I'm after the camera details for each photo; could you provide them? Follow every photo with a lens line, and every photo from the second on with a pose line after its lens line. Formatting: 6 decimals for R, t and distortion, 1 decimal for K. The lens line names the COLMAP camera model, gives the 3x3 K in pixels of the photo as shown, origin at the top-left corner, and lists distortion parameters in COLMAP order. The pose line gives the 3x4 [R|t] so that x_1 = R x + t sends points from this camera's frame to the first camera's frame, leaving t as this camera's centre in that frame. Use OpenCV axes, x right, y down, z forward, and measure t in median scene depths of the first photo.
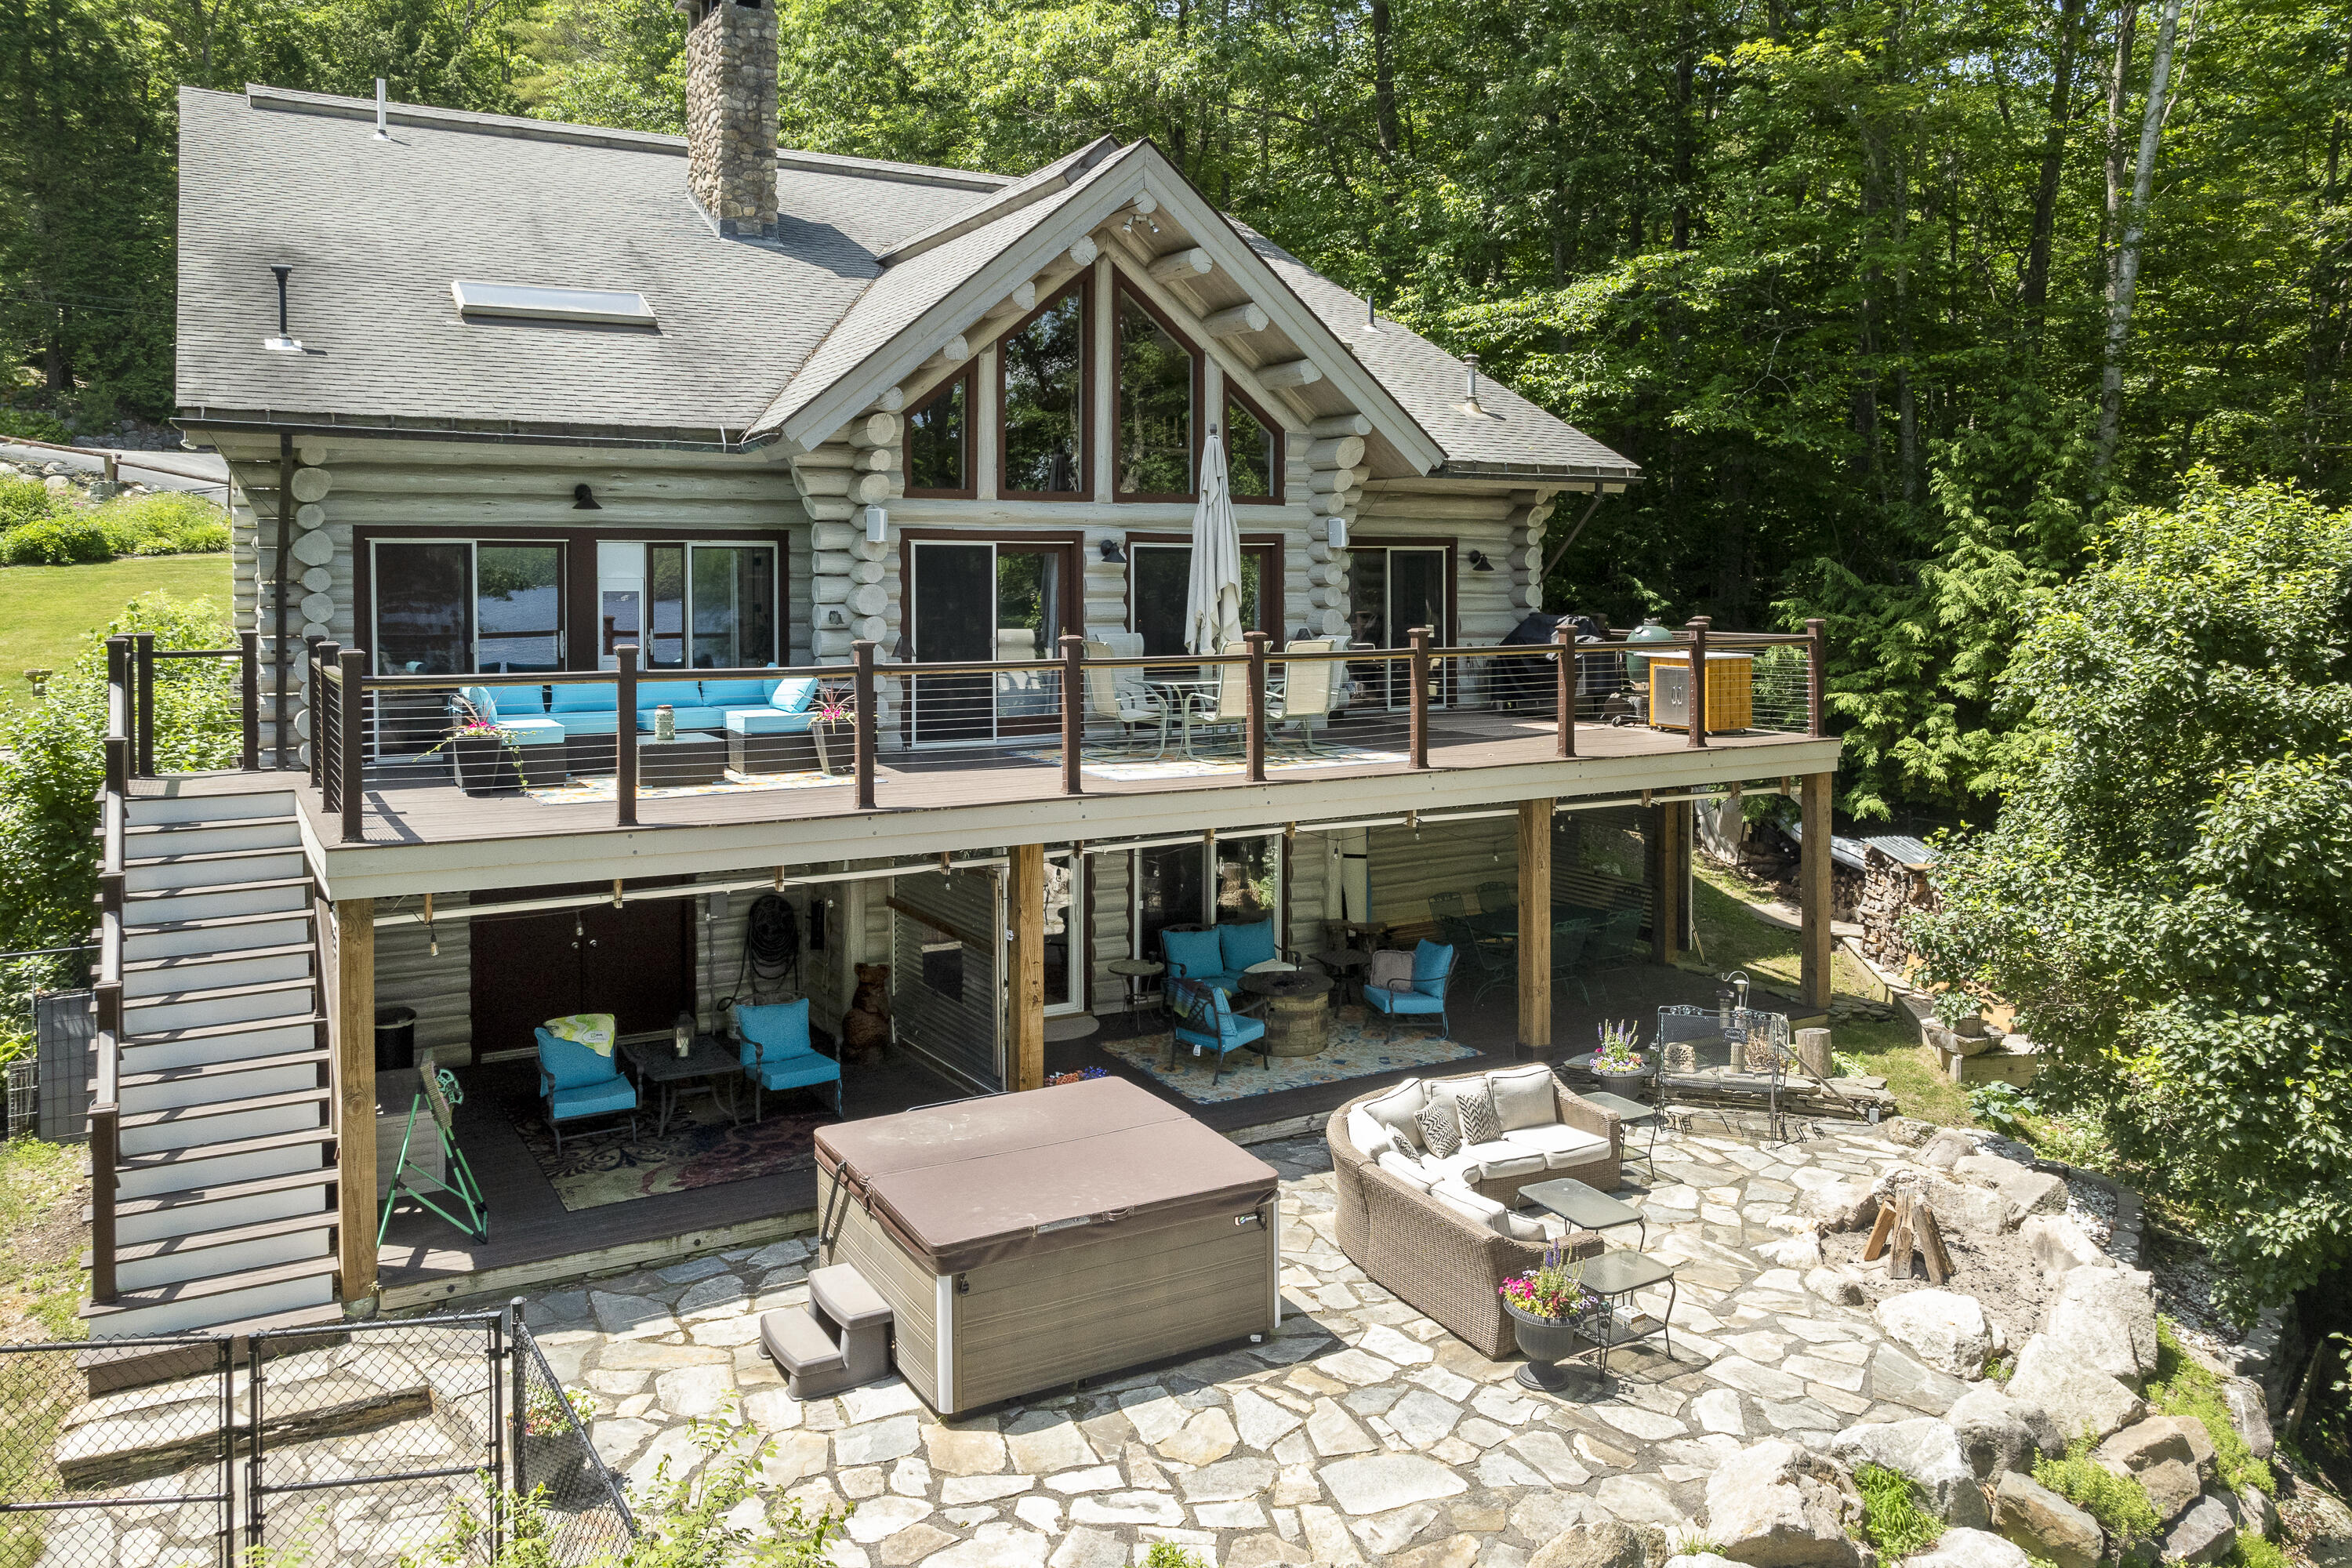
lens RADIAL K [[1723.4, 0, 1176.8], [0, 1723.4, 580.3], [0, 0, 1]] dist [-0.000552, 0.000463]
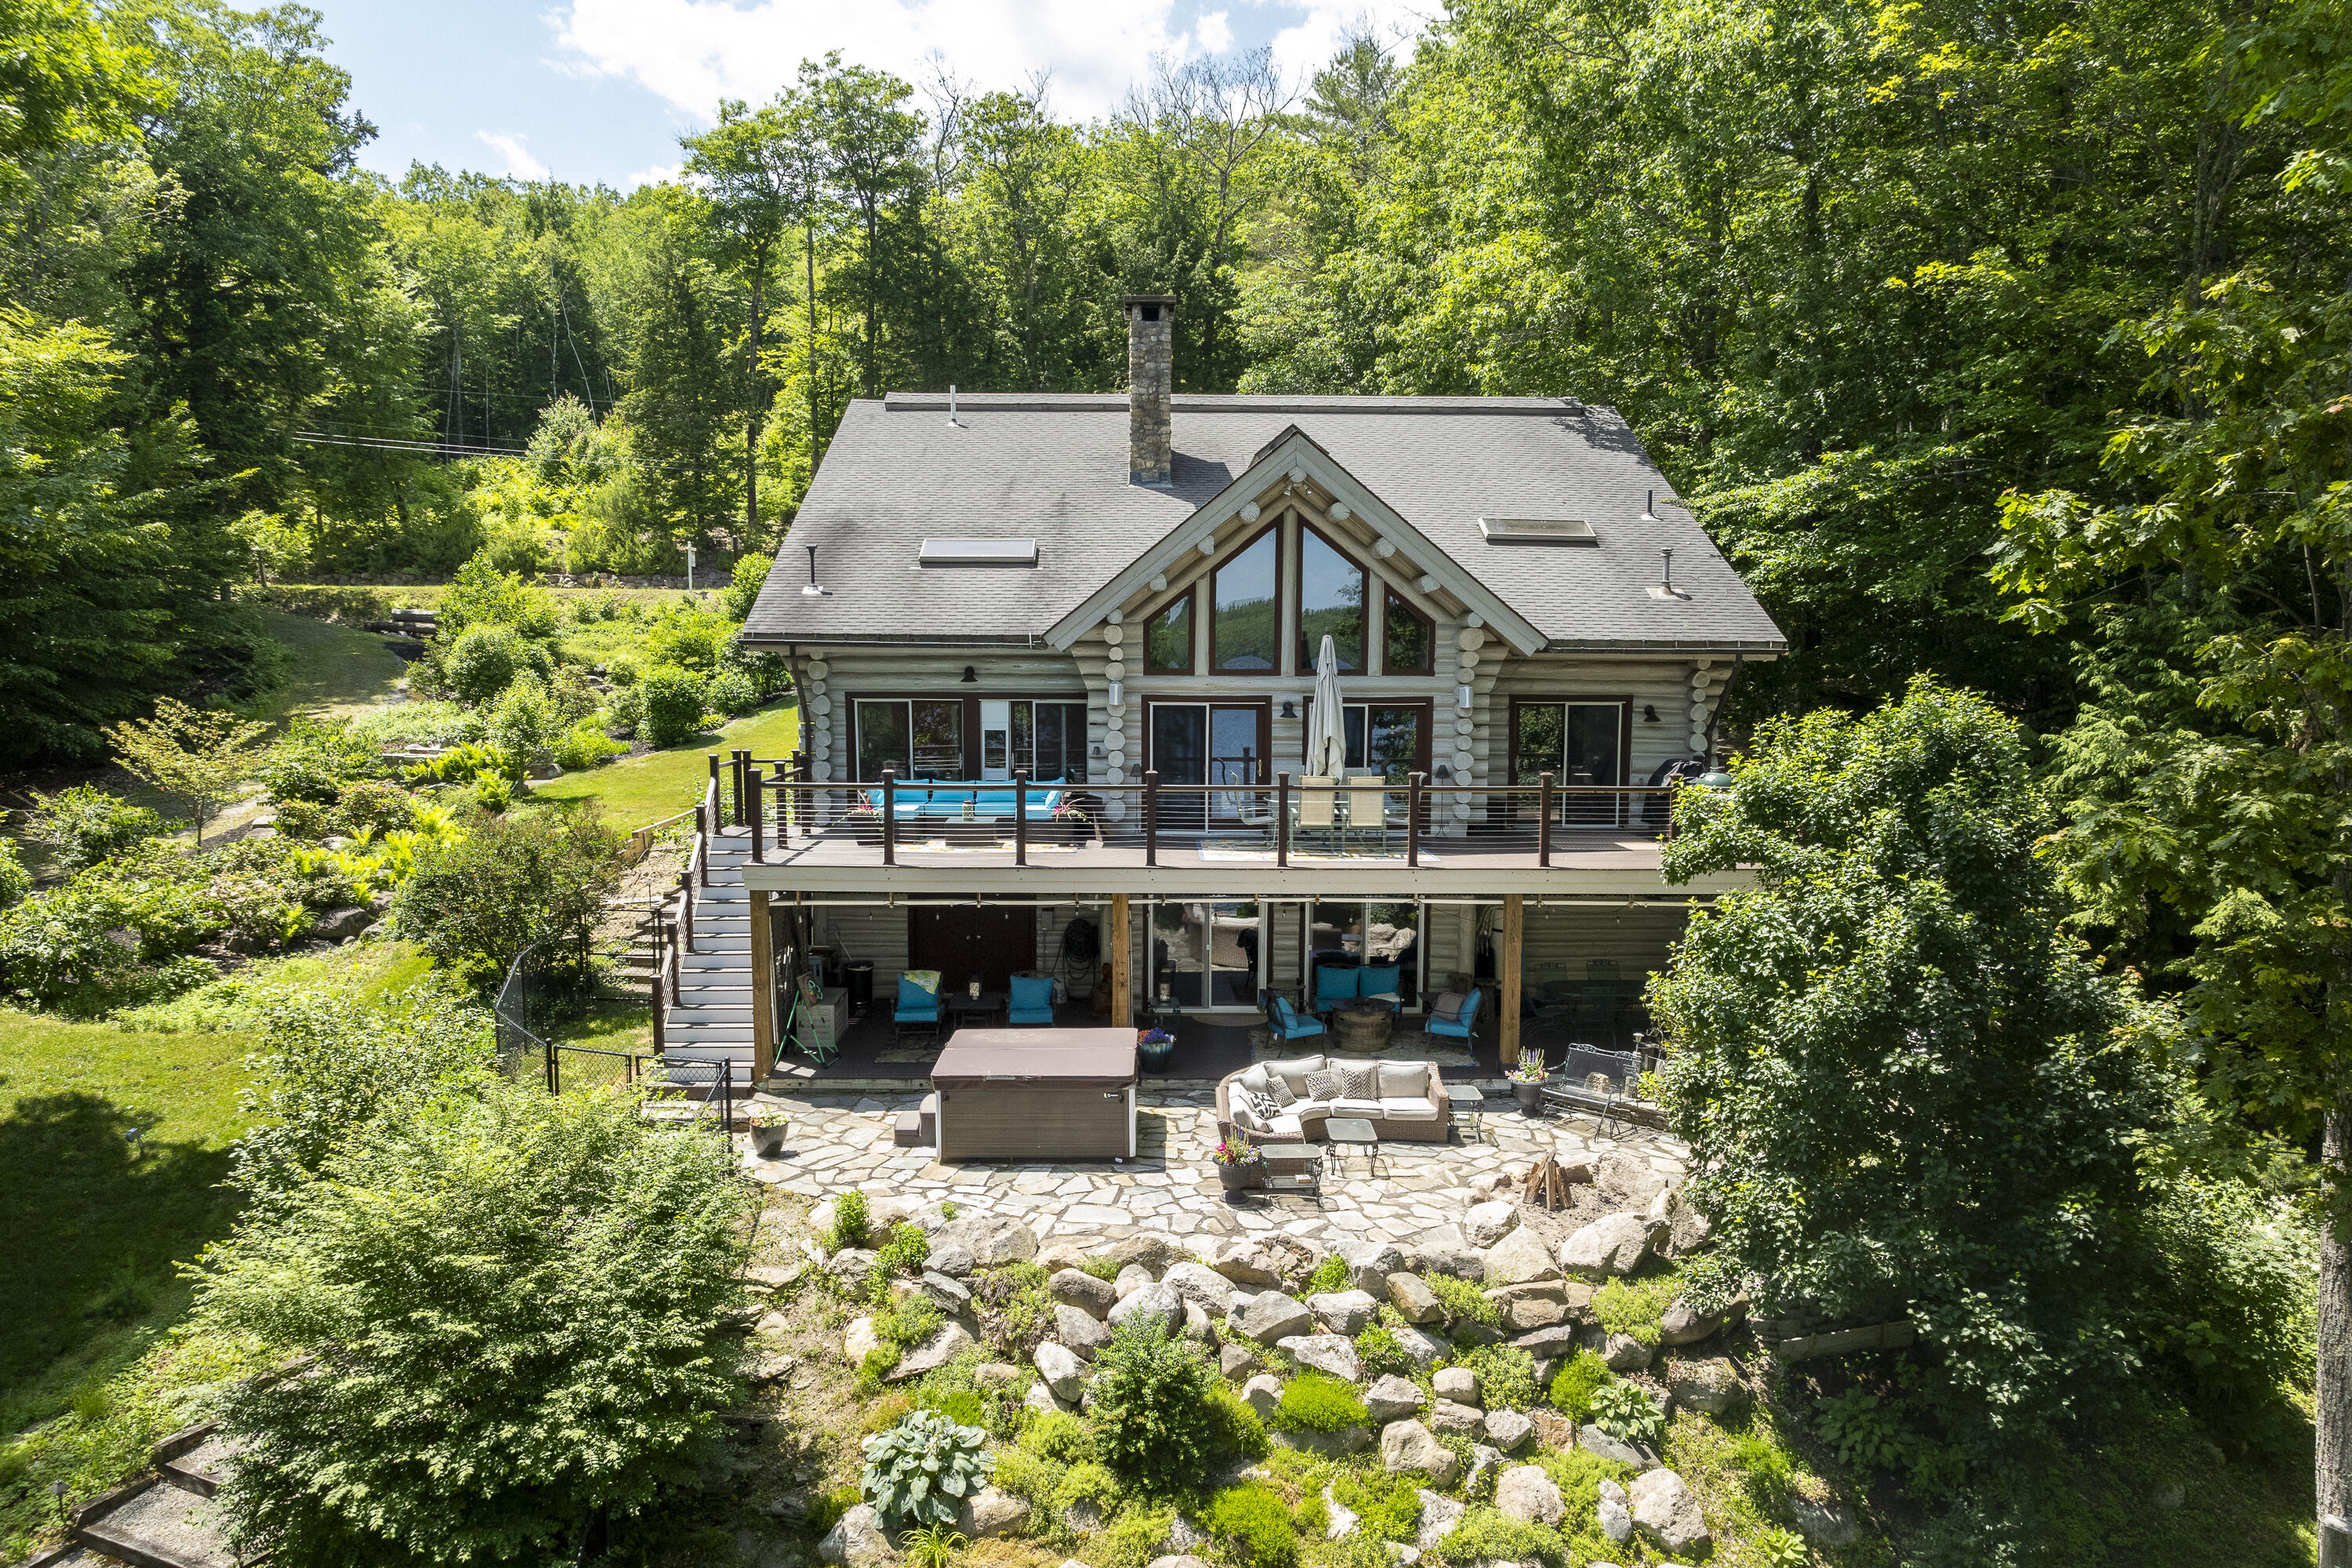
lens RADIAL K [[1687.5, 0, 1191.0], [0, 1687.5, 819.4], [0, 0, 1]] dist [0.000103, -0.001572]
pose [[0.876933, 0.053213, -0.477657, 0.627993], [-0.009078, 0.995508, 0.094238, -0.063153], [0.480527, -0.078305, 0.873477, -0.338616]]
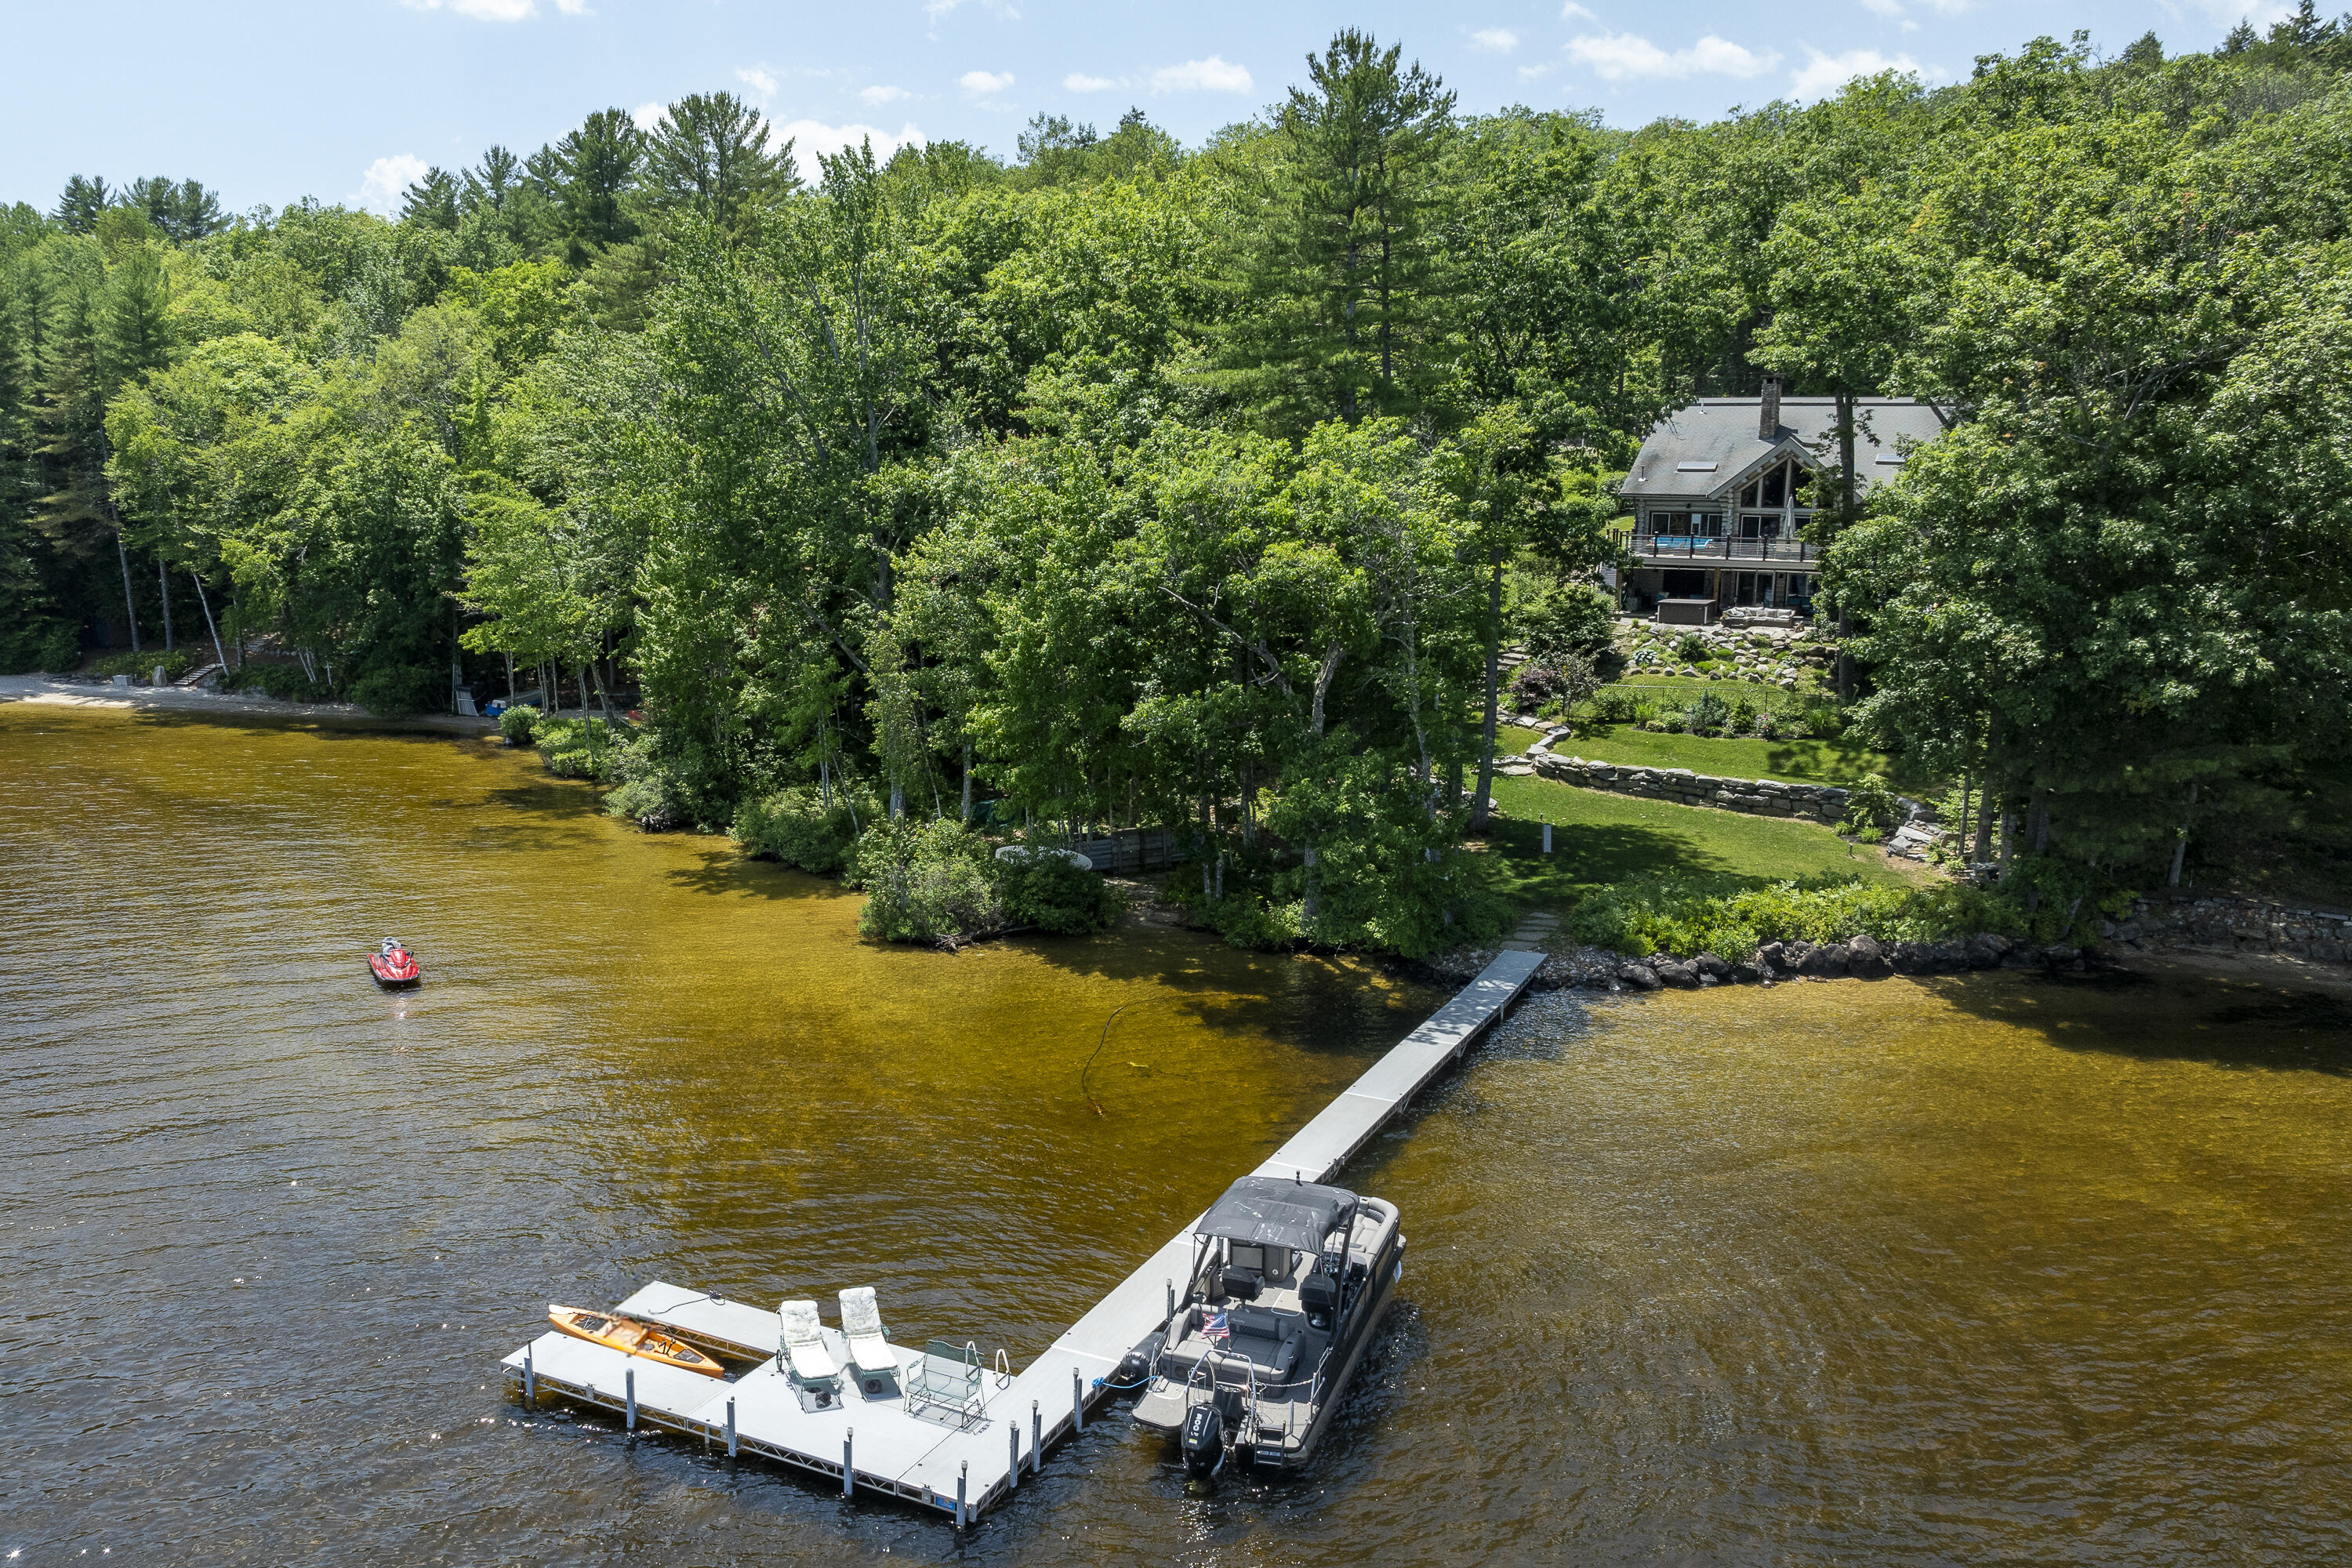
lens RADIAL K [[1989.4, 0, 915.3], [0, 1989.4, 829.2], [0, 0, 1]] dist [-0.036329, -0.017830]
pose [[0.469309, 0.166898, -0.867118, 4.095826], [-0.002417, 0.982215, 0.187744, -0.209940], [0.883031, -0.086014, 0.461365, -4.137960]]
